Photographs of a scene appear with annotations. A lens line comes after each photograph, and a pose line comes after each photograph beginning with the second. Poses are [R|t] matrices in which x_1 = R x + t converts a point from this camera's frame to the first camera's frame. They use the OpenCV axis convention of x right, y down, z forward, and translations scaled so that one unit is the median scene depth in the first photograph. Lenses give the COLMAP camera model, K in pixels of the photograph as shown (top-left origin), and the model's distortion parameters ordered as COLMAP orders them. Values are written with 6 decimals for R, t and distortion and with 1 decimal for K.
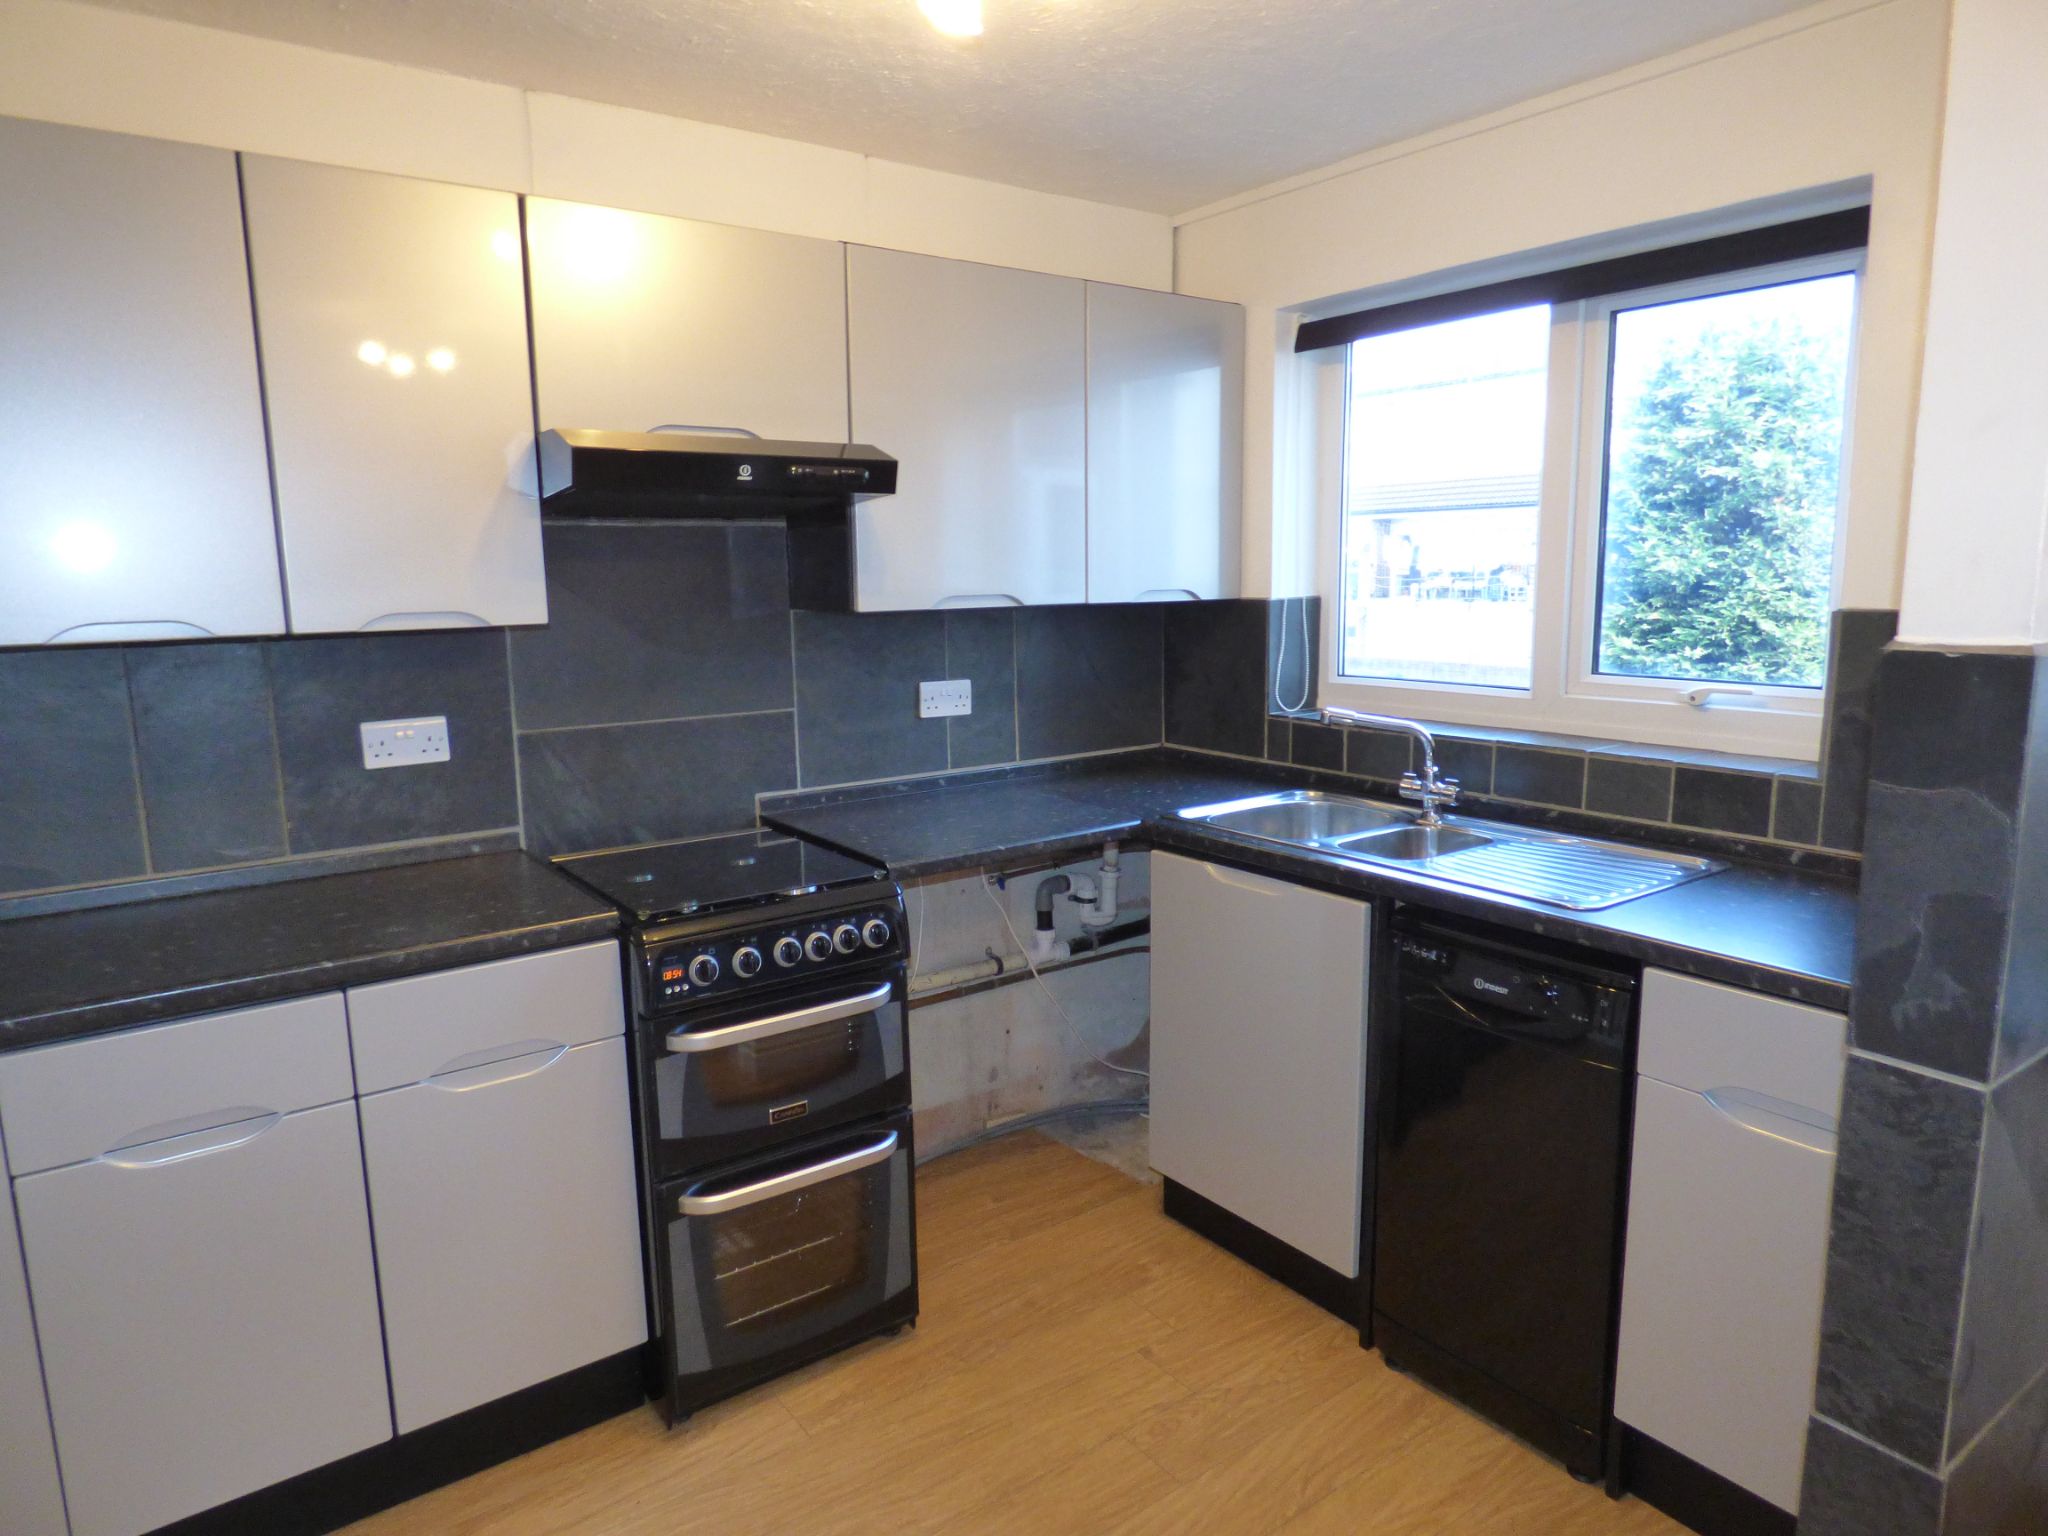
lens RADIAL K [[1266.4, 0, 1040.9], [0, 1266.4, 763.4], [0, 0, 1]] dist [-0.002494, 0.000959]
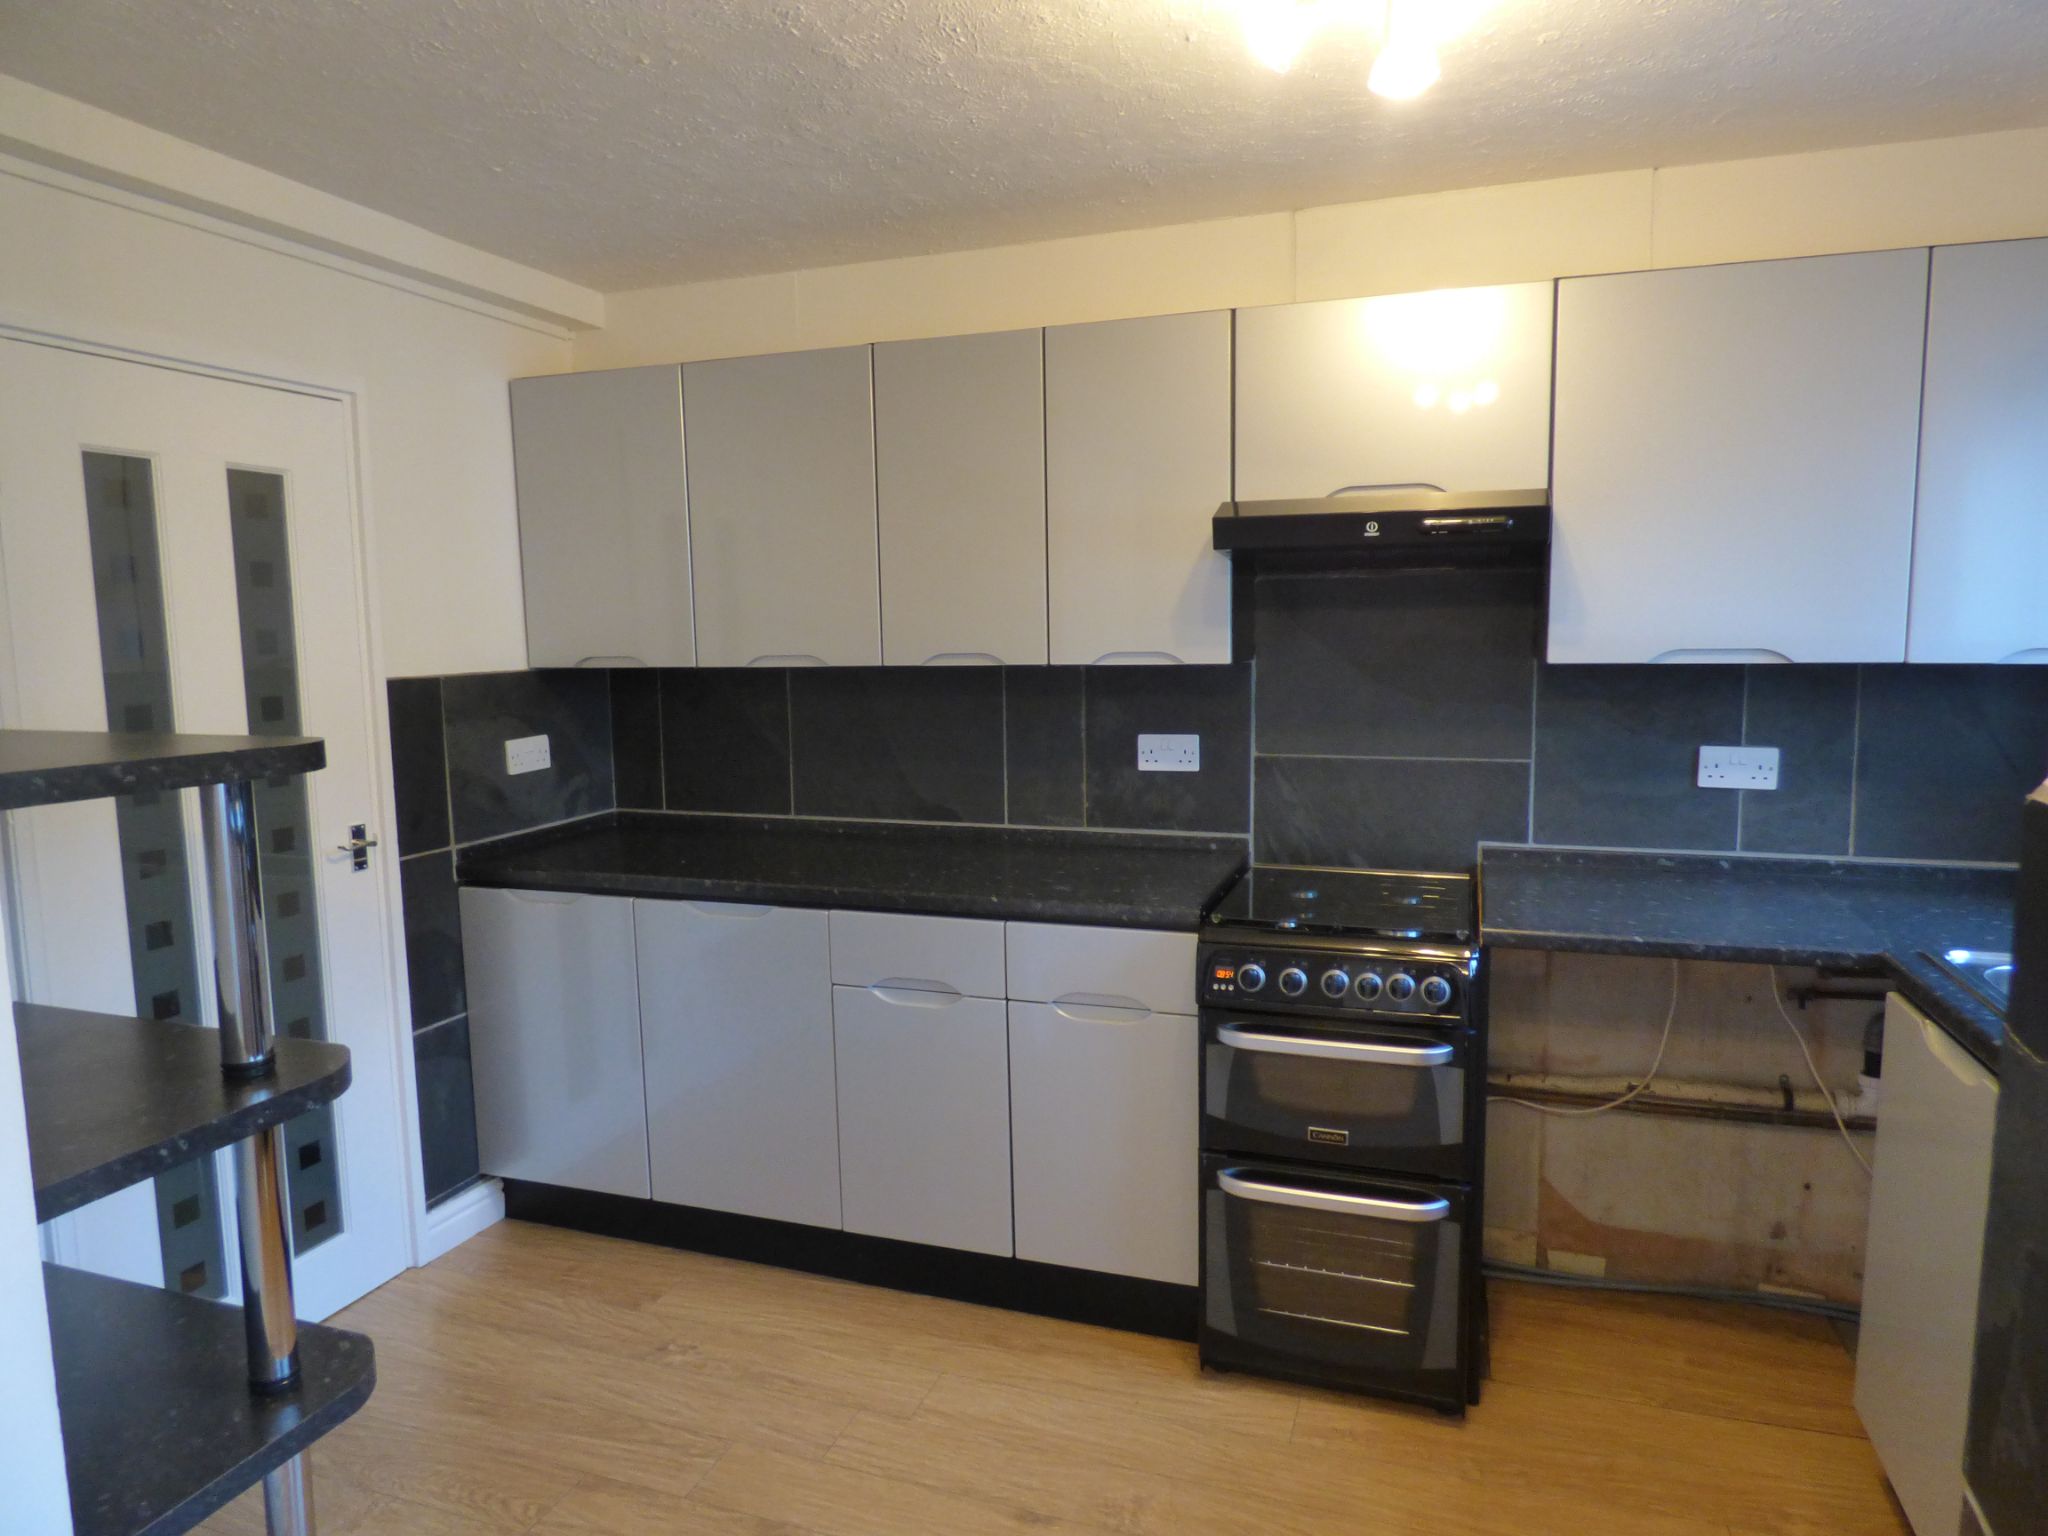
lens RADIAL K [[1259.5, 0, 1030.6], [0, 1259.5, 763.1], [0, 0, 1]] dist [-0.009586, -0.003341]
pose [[0.567919, 0.101035, -0.816860, 0.356573], [-0.120901, 0.991913, 0.038631, -0.030610], [0.814157, 0.076820, 0.575541, 0.130950]]
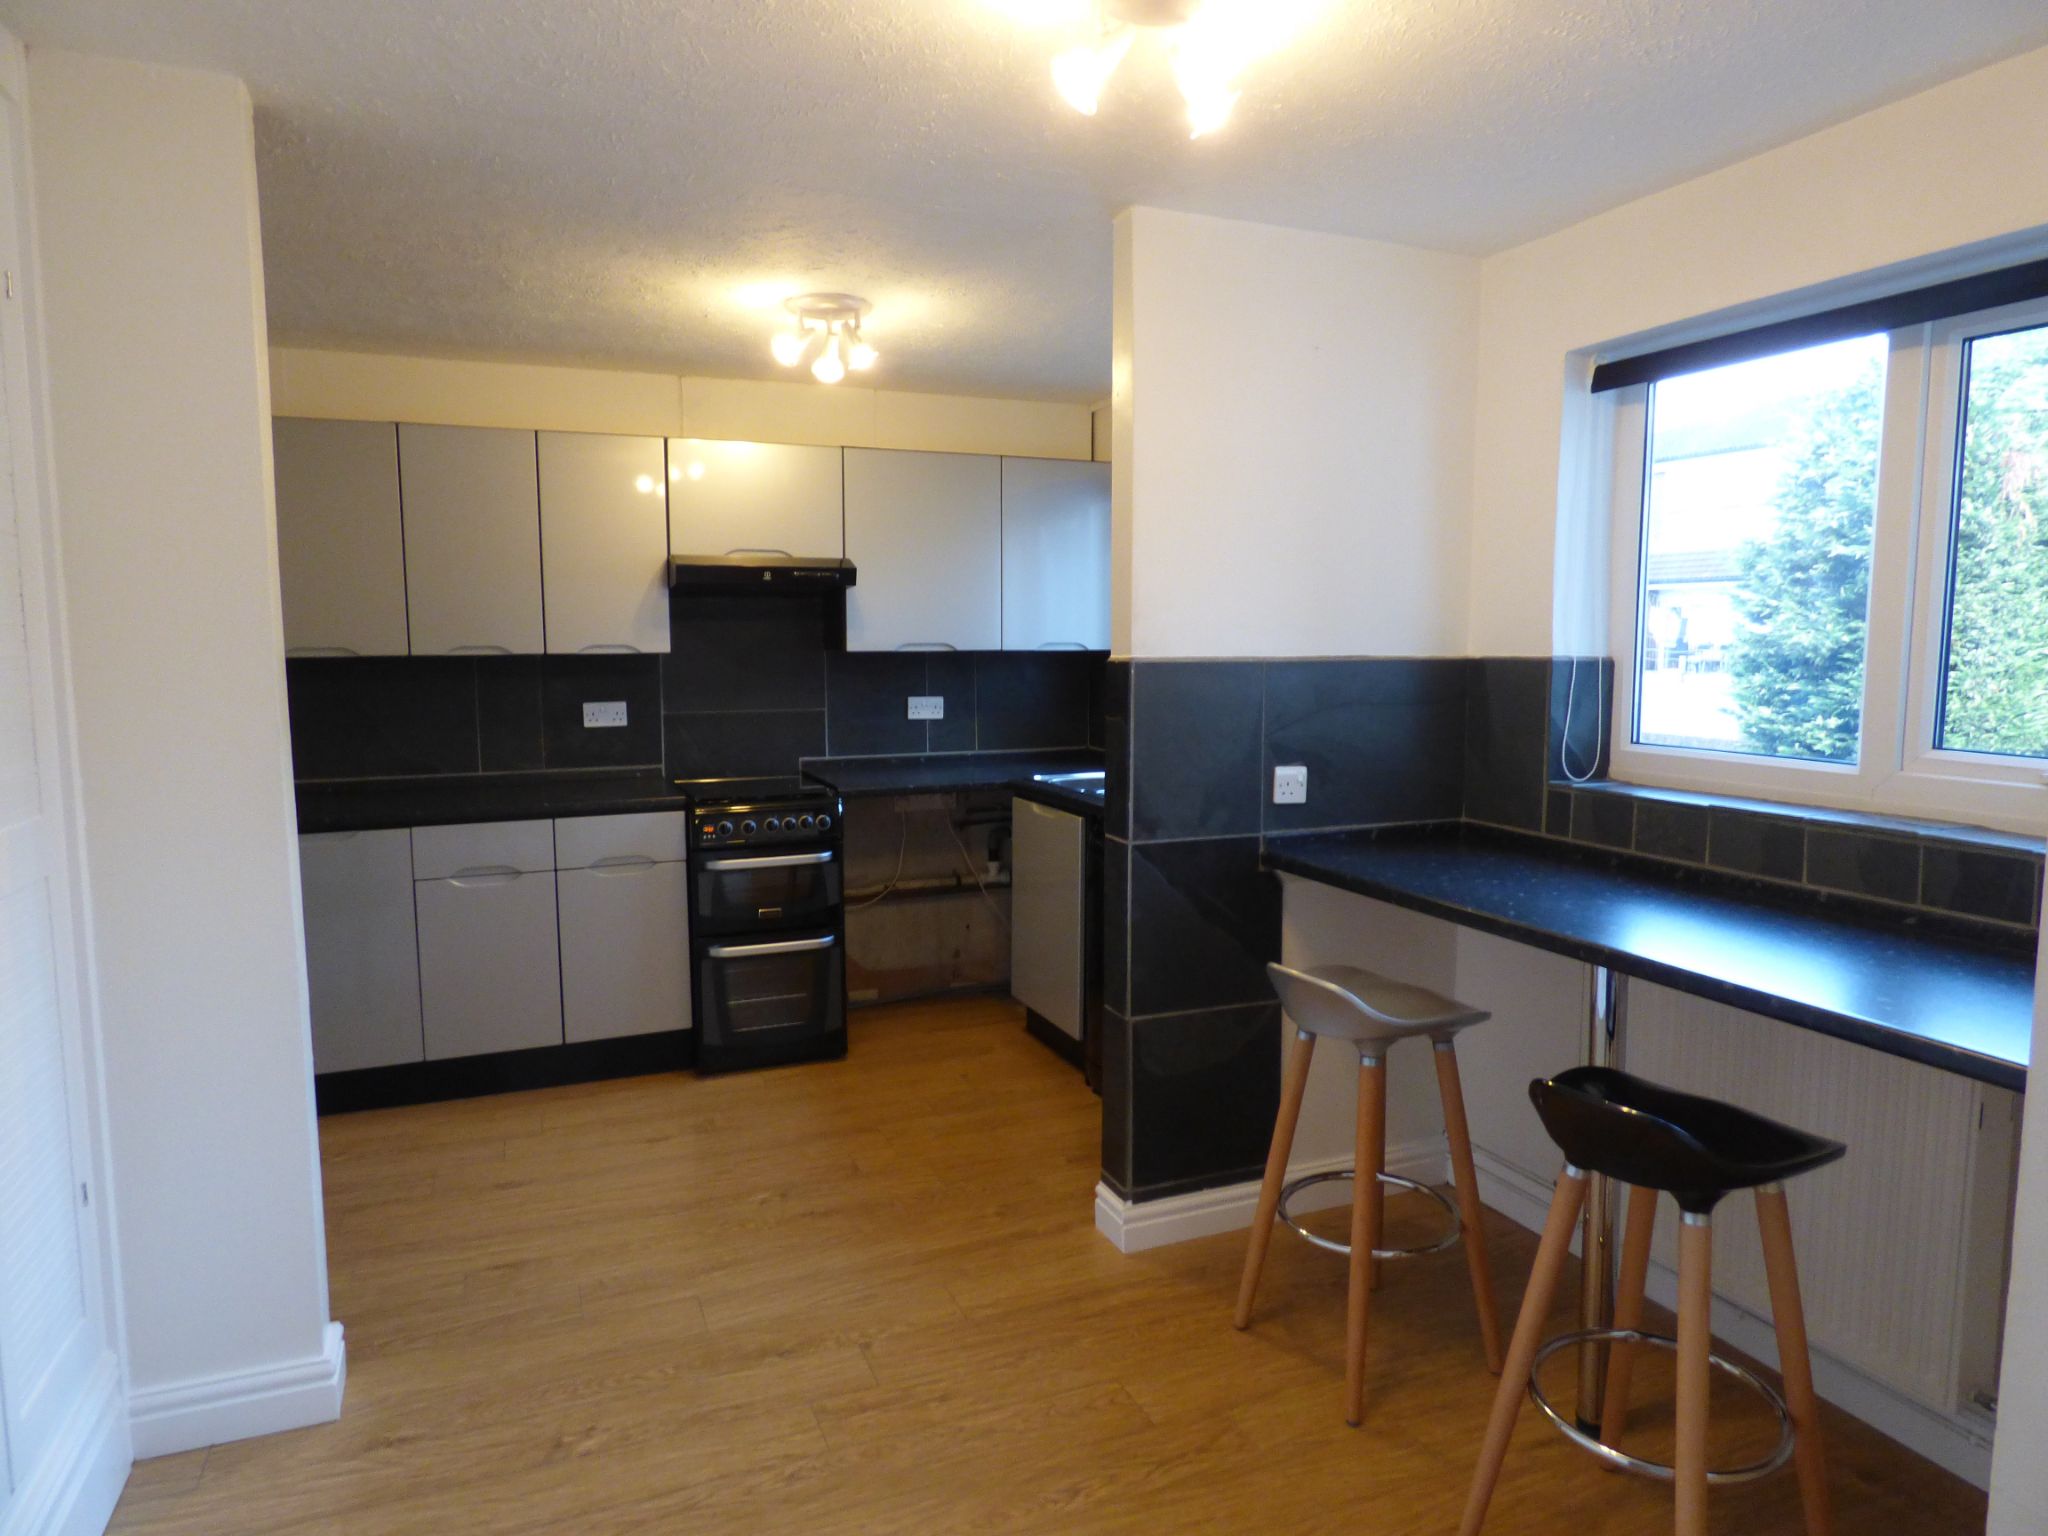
lens RADIAL K [[1259.5, 0, 1030.6], [0, 1259.5, 763.1], [0, 0, 1]] dist [-0.009586, -0.003341]
pose [[0.972505, 0.036005, -0.230081, 0.442674], [-0.047663, 0.997835, -0.045311, 0.088448], [0.227951, 0.055032, 0.972116, -0.546225]]
